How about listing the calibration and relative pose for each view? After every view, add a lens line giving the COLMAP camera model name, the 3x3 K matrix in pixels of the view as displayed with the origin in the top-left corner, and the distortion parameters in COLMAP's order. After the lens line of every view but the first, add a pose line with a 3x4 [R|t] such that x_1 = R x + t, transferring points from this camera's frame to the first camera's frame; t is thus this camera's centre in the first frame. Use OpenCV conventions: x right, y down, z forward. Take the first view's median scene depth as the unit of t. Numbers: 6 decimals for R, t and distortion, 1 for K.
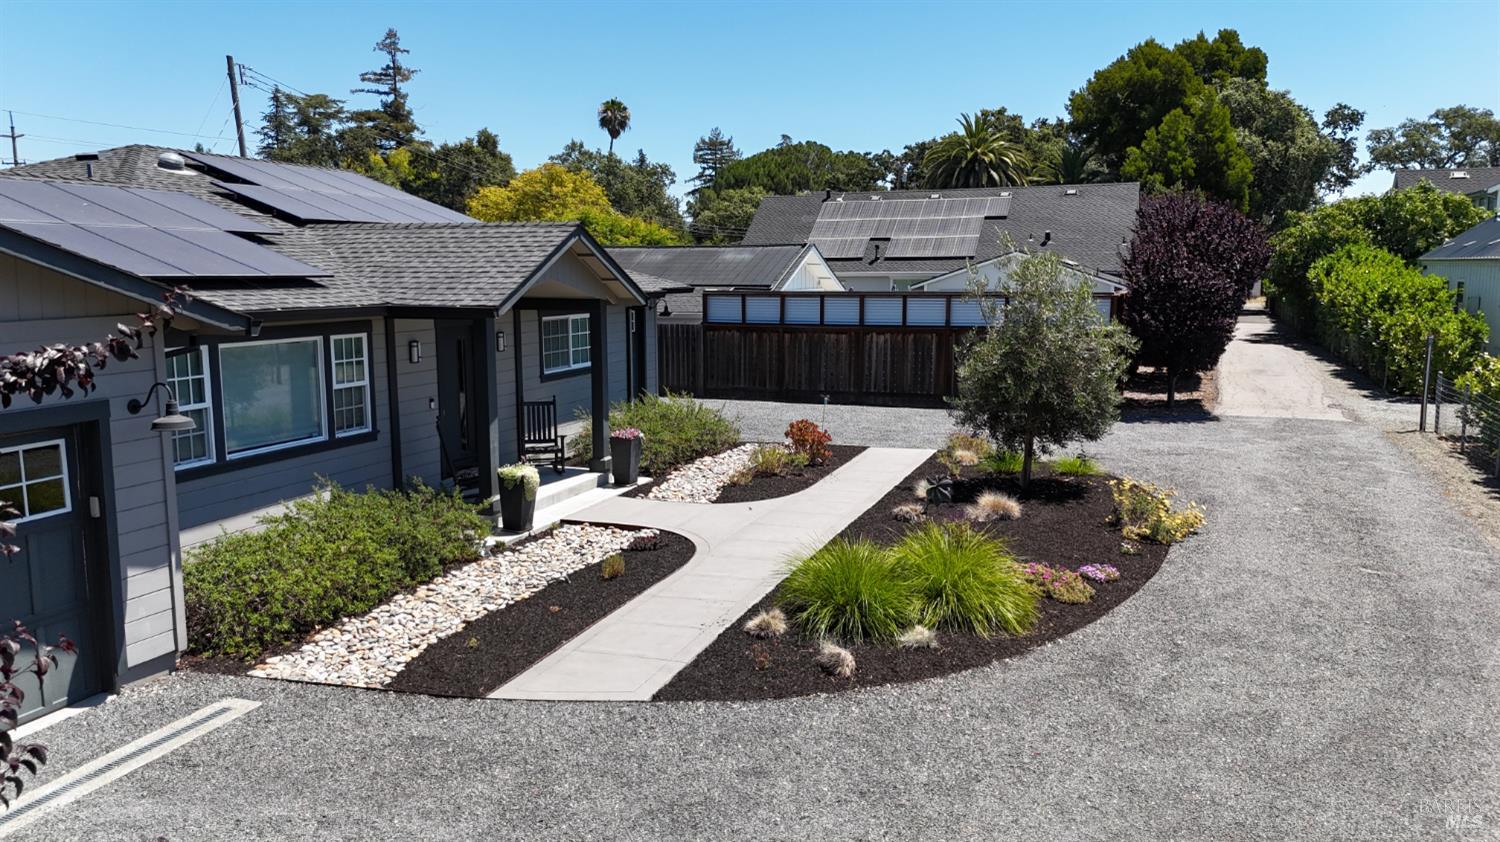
lens RADIAL K [[1102.0, 0, 750.0], [0, 1102.0, 421.0], [0, 0, 1]] dist [0.086421, -0.090745]
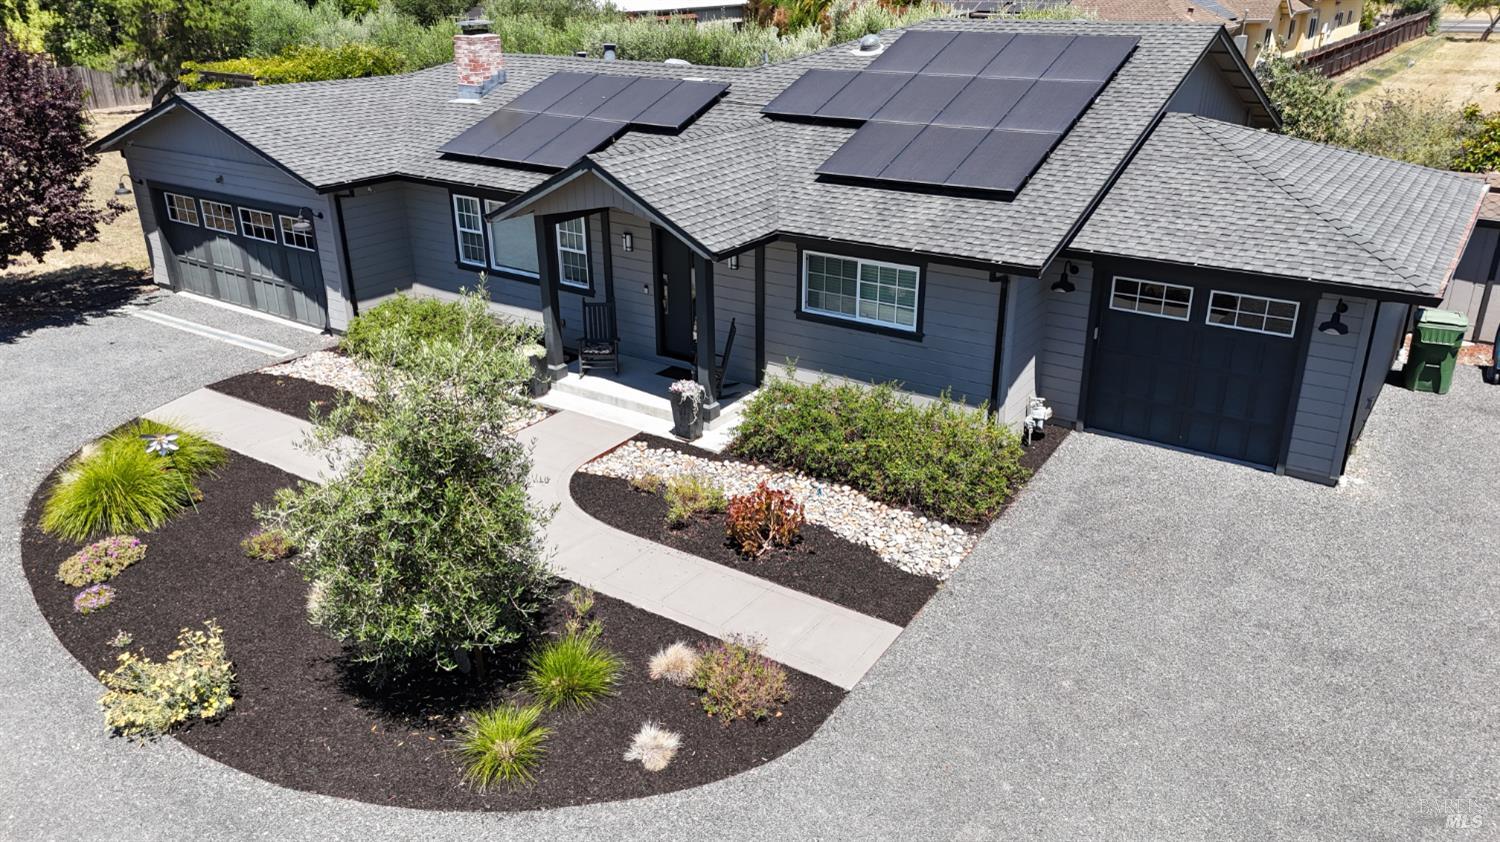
lens RADIAL K [[1102.0, 0, 750.0], [0, 1102.0, 421.0], [0, 0, 1]] dist [0.086421, -0.090745]
pose [[-0.250241, 0.379172, -0.890847, 0.873025], [-0.126425, 0.899447, 0.418345, -0.437858], [0.959894, 0.217312, -0.177141, 1.486418]]
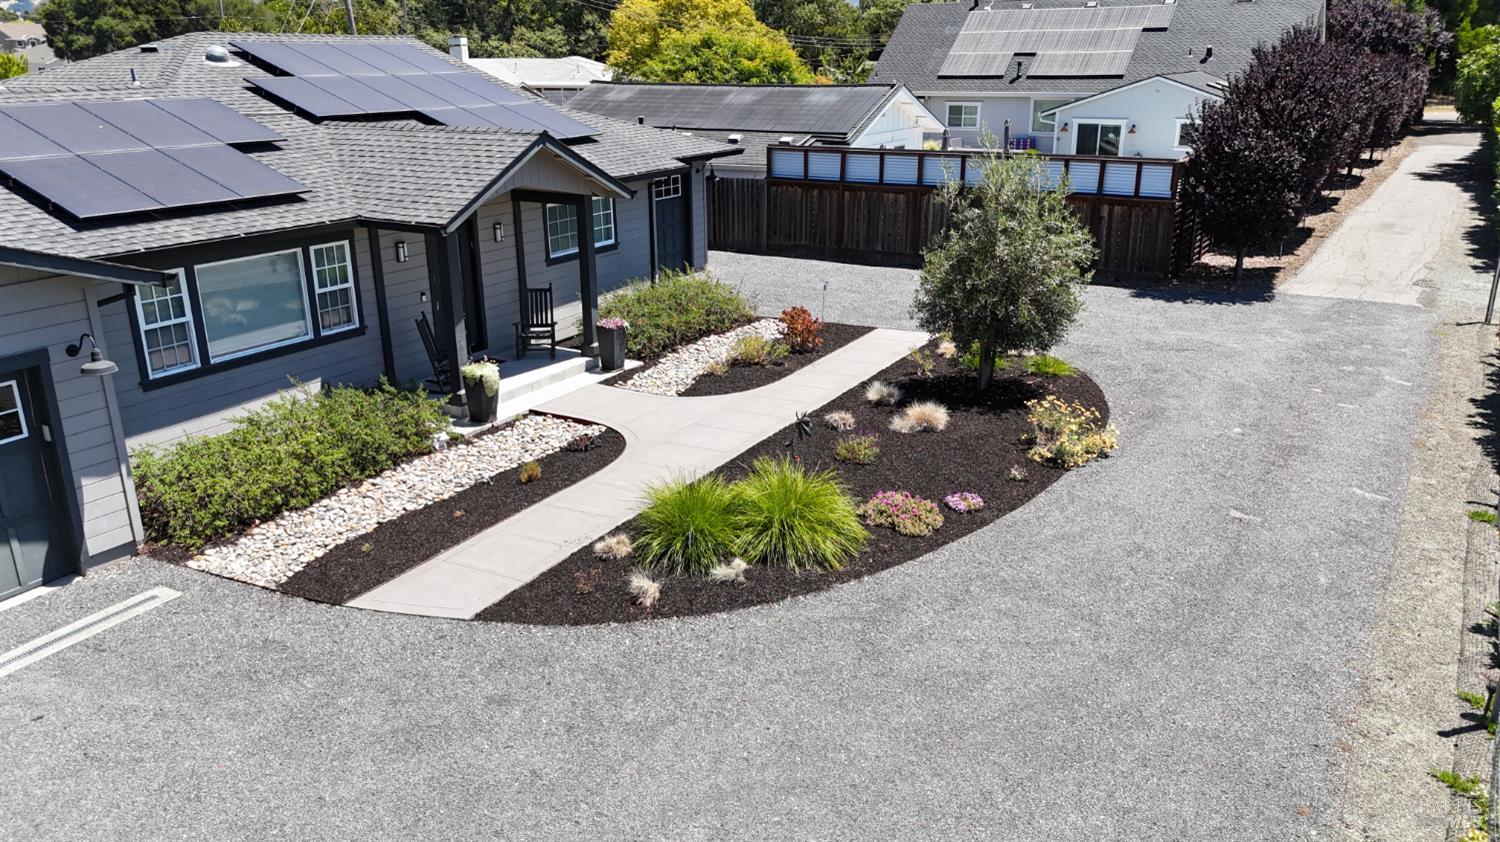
lens RADIAL K [[1102.0, 0, 750.0], [0, 1102.0, 421.0], [0, 0, 1]] dist [0.086421, -0.090745]
pose [[0.985097, 0.049313, -0.164777, 0.245406], [-0.018666, 0.983010, 0.182599, -0.113078], [0.170982, -0.176802, 0.969281, -0.043155]]
